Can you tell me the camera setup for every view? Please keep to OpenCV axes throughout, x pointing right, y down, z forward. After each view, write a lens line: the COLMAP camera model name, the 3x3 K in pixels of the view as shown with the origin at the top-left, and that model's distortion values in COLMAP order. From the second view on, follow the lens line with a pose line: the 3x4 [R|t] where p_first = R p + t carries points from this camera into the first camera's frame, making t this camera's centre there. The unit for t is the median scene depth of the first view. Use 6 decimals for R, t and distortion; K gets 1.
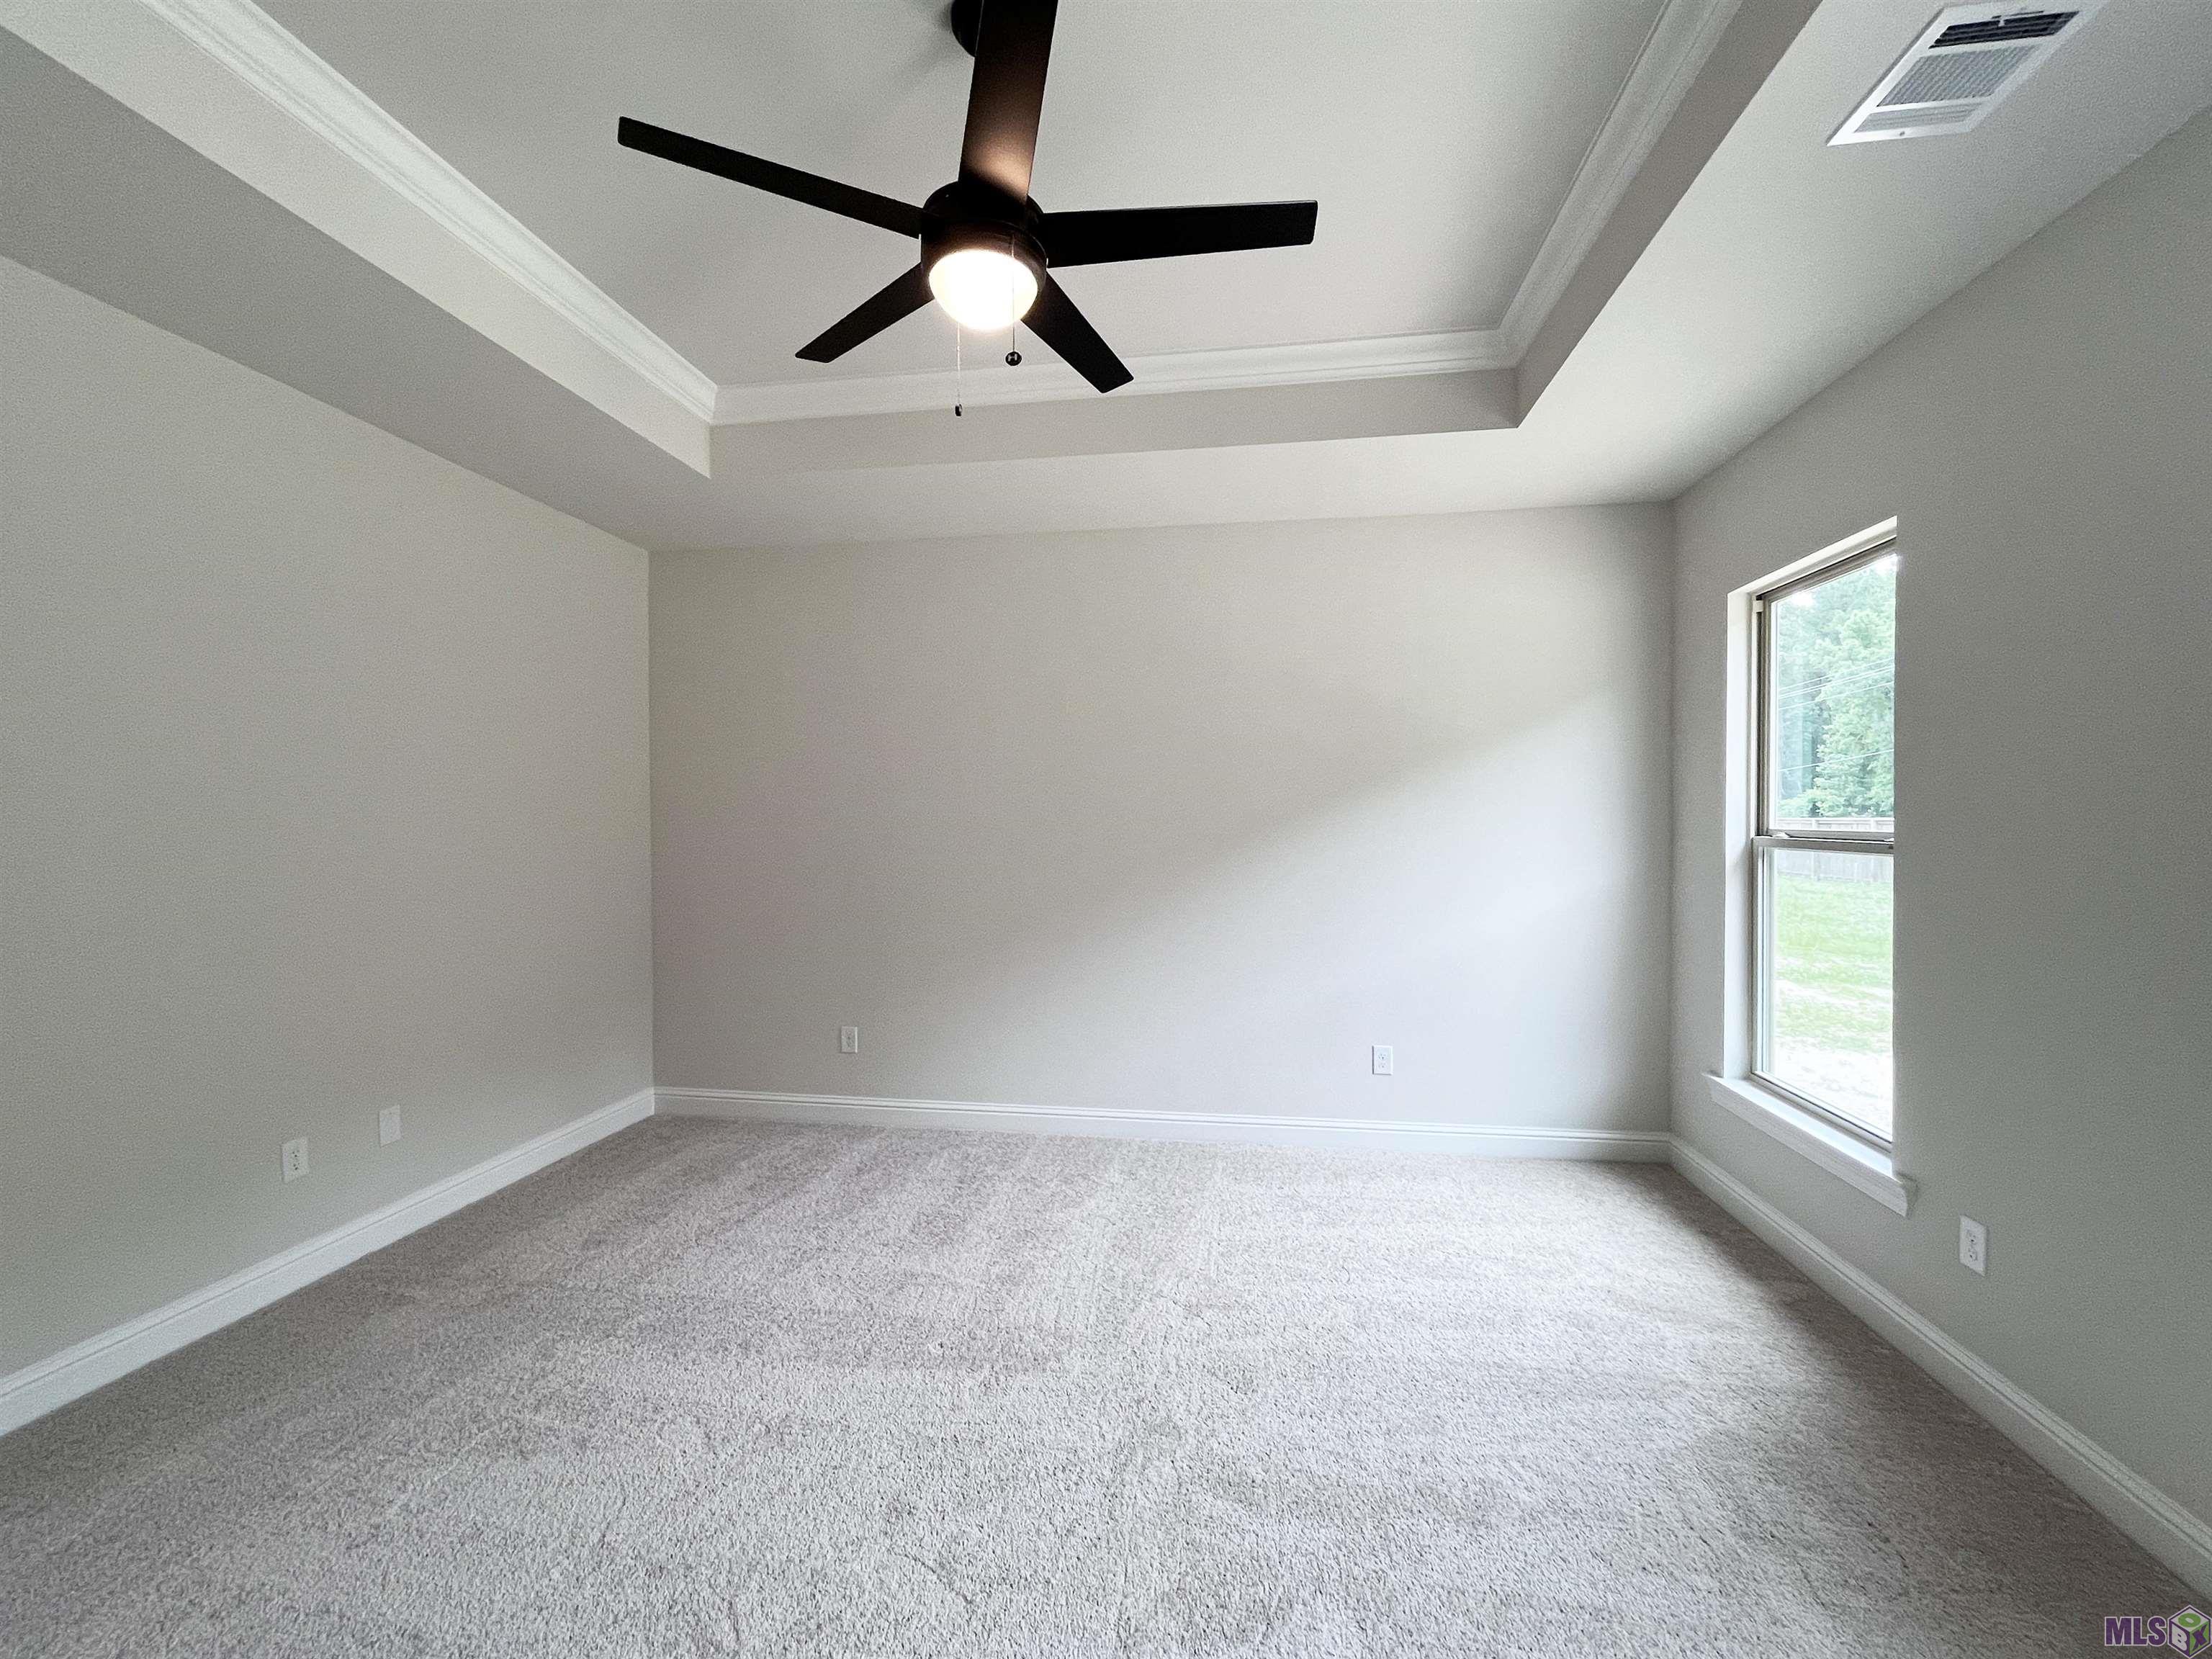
lens RADIAL K [[909.2, 0, 1123.5], [0, 909.2, 834.8], [0, 0, 1]] dist [-0.002525, 0.000327]
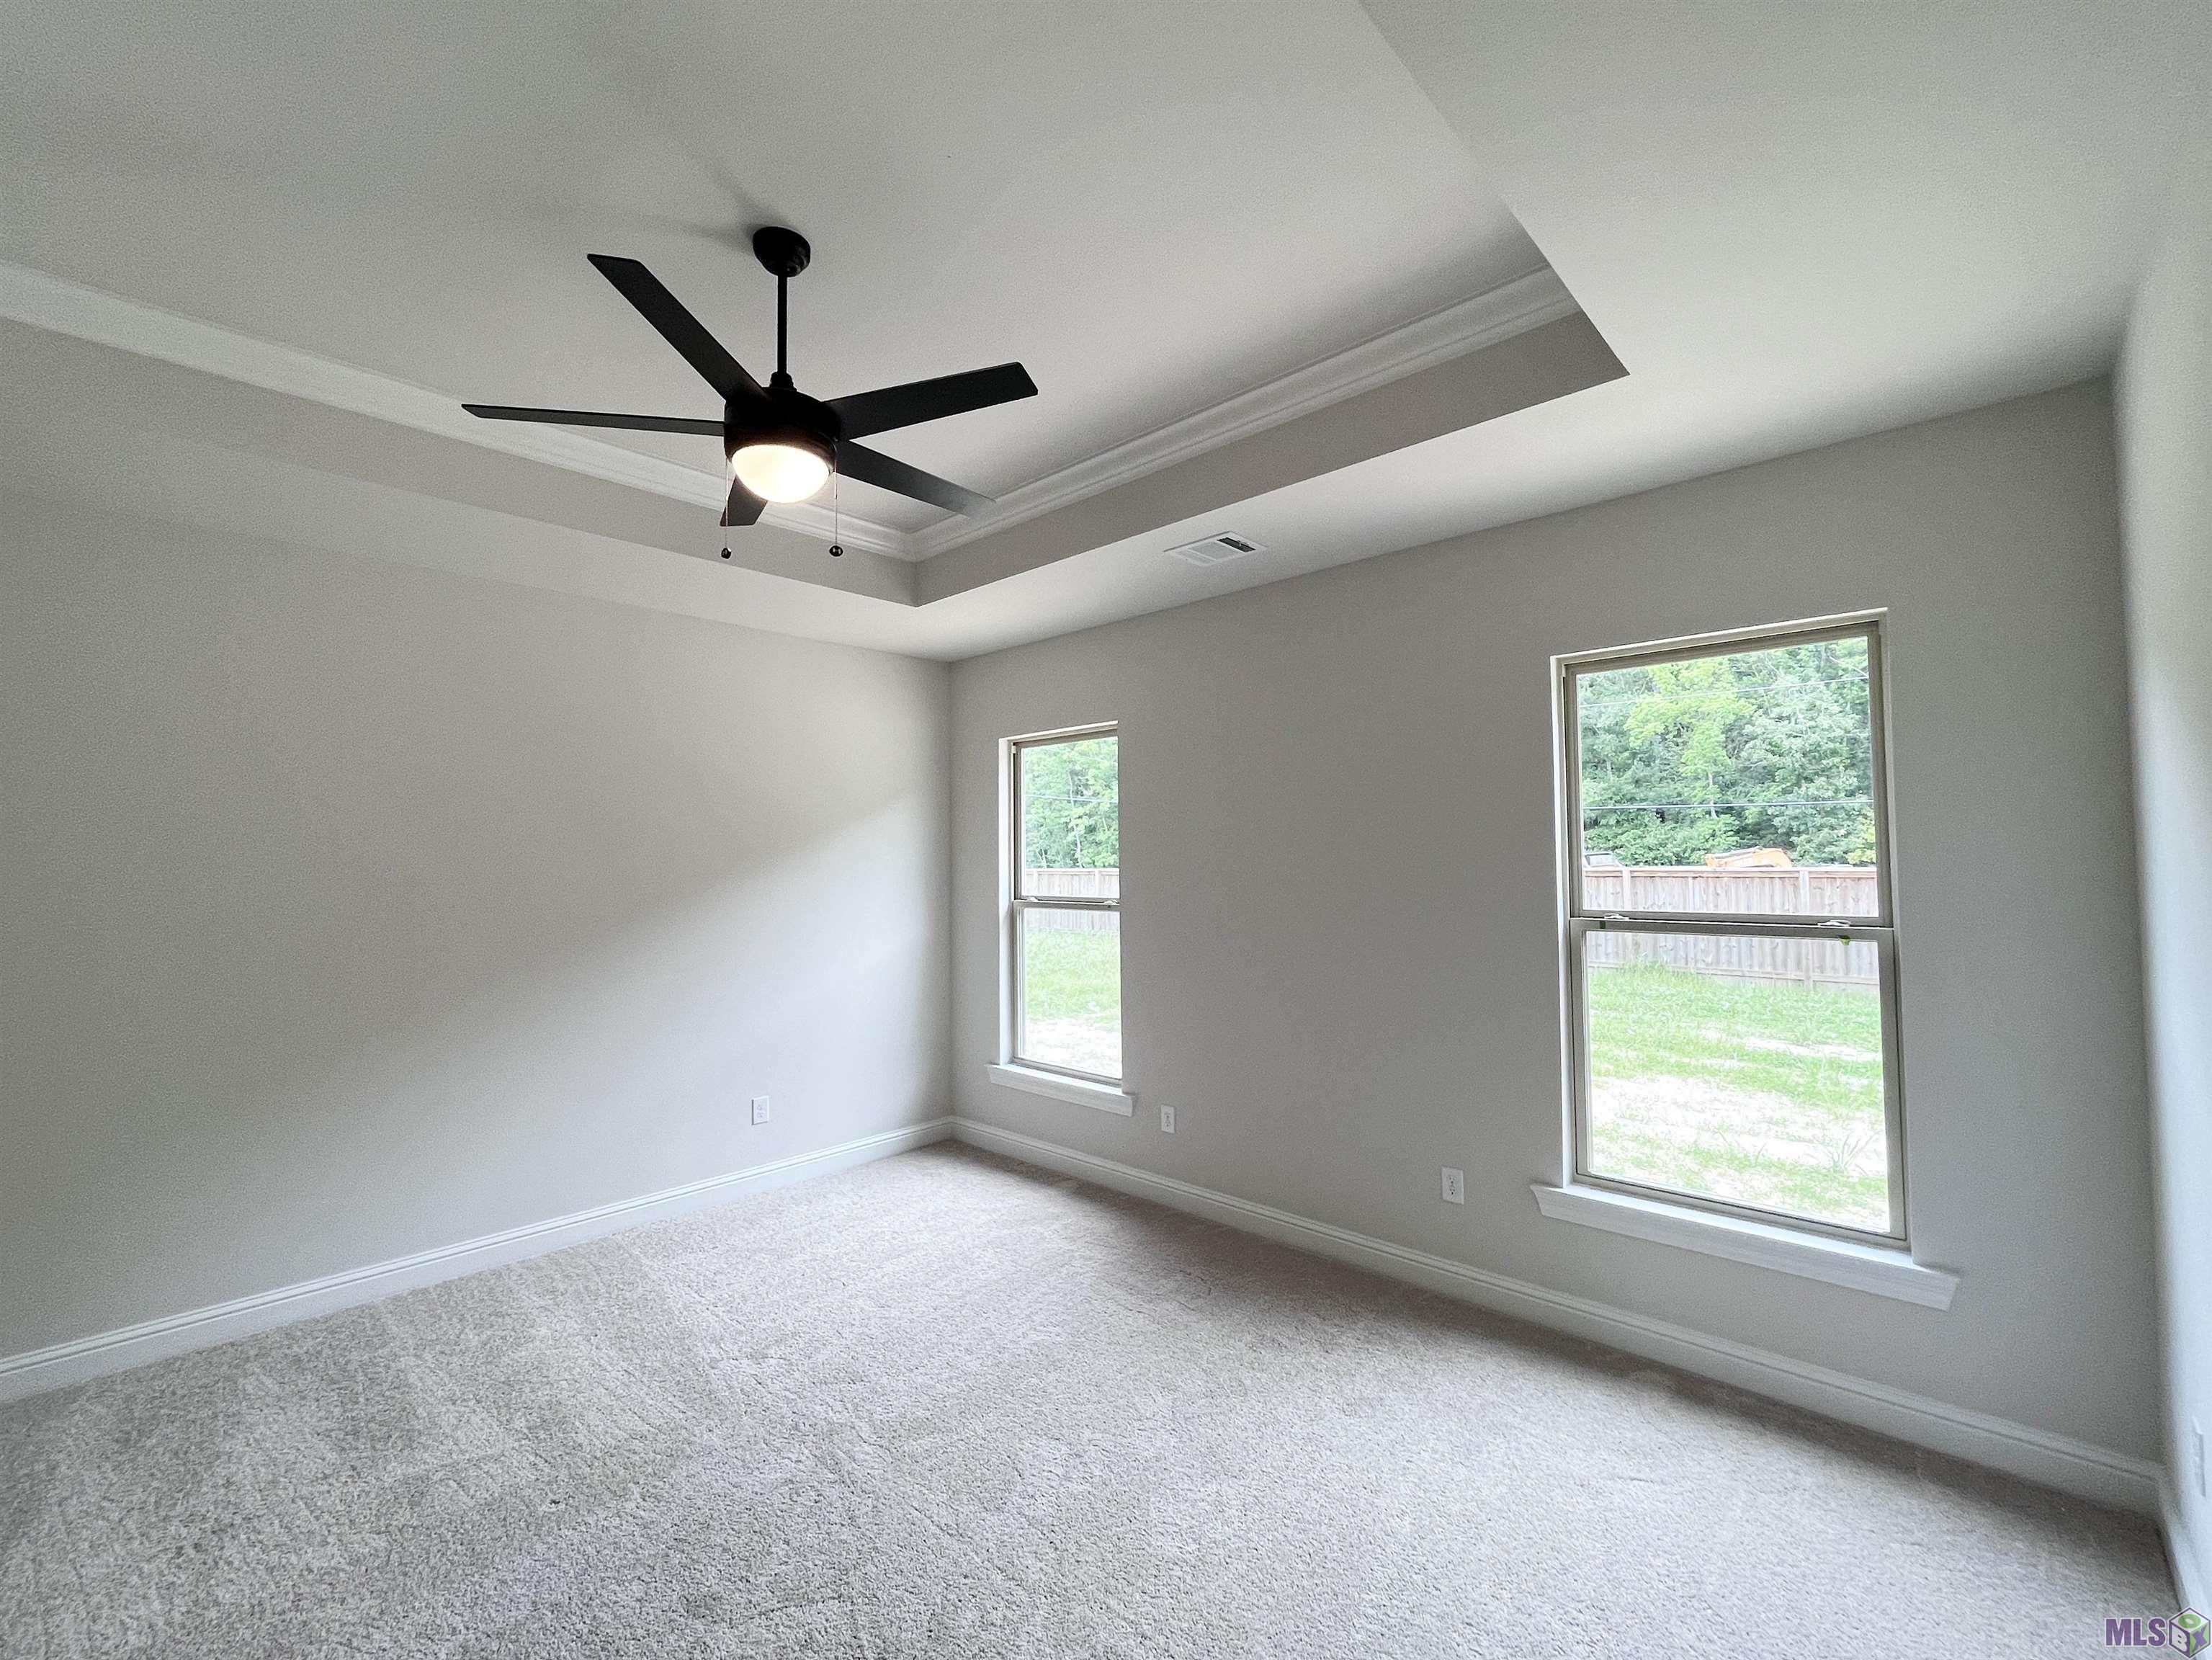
lens RADIAL K [[909.3, 0, 1090.9], [0, 909.3, 843.5], [0, 0, 1]] dist [-0.002525, 0.000327]
pose [[0.585479, 0.012103, 0.810597, -0.461196], [0.022185, 0.999275, -0.030944, -0.042538], [-0.810384, 0.036100, 0.584786, 0.005278]]
